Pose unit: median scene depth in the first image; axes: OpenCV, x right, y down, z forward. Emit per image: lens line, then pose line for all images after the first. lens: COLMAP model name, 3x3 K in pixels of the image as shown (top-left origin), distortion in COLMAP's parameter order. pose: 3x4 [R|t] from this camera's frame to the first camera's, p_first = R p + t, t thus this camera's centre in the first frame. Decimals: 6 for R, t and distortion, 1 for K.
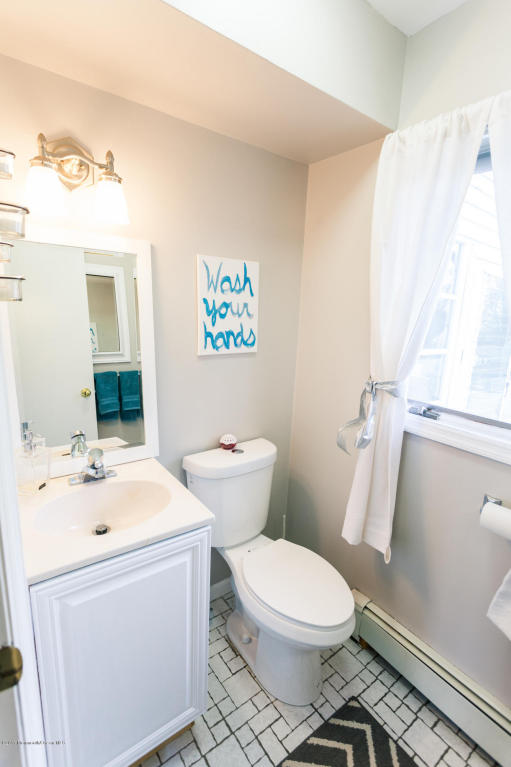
lens RADIAL K [[369.7, 0, 255.5], [0, 369.7, 383.3], [0, 0, 1]] dist [-0.003213, 0.001685]
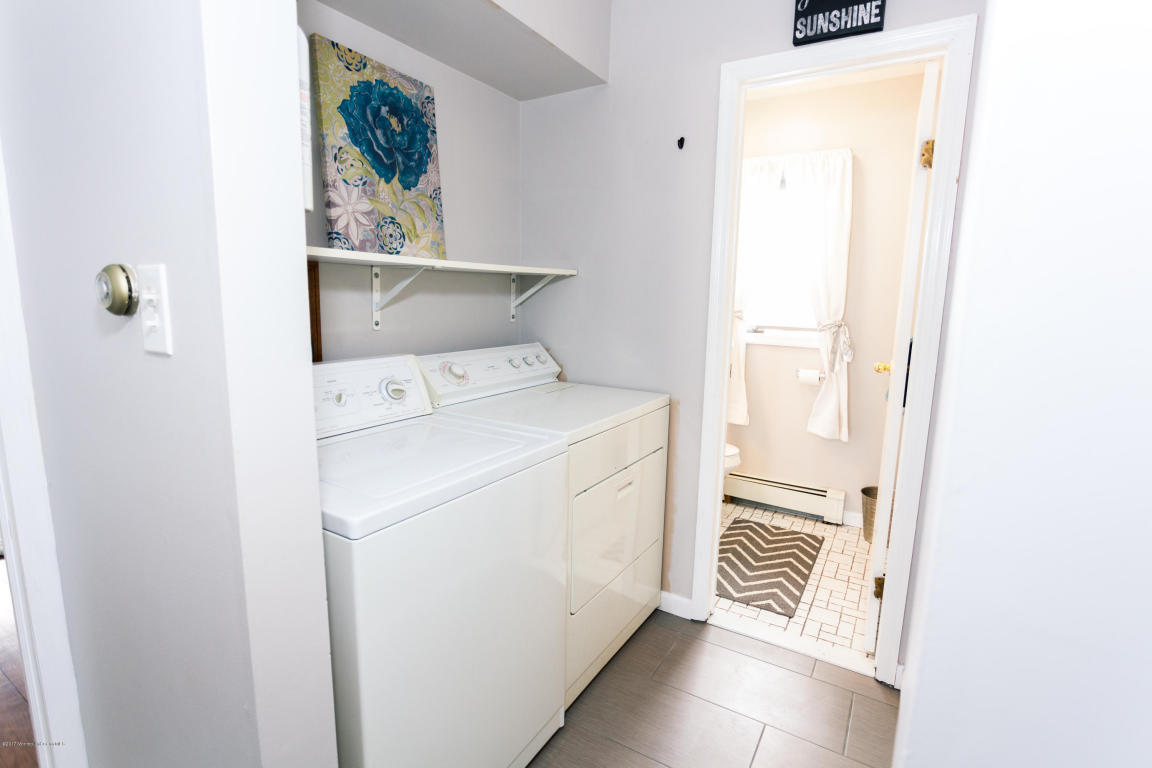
lens RADIAL K [[555.3, 0, 576.6], [0, 555.3, 383.4], [0, 0, 1]] dist [-0.003213, 0.001685]
pose [[0.927998, -0.091723, 0.361120, -1.173390], [0.102431, 0.994684, -0.010580, 0.260316], [-0.358230, 0.046808, 0.932459, -0.972707]]
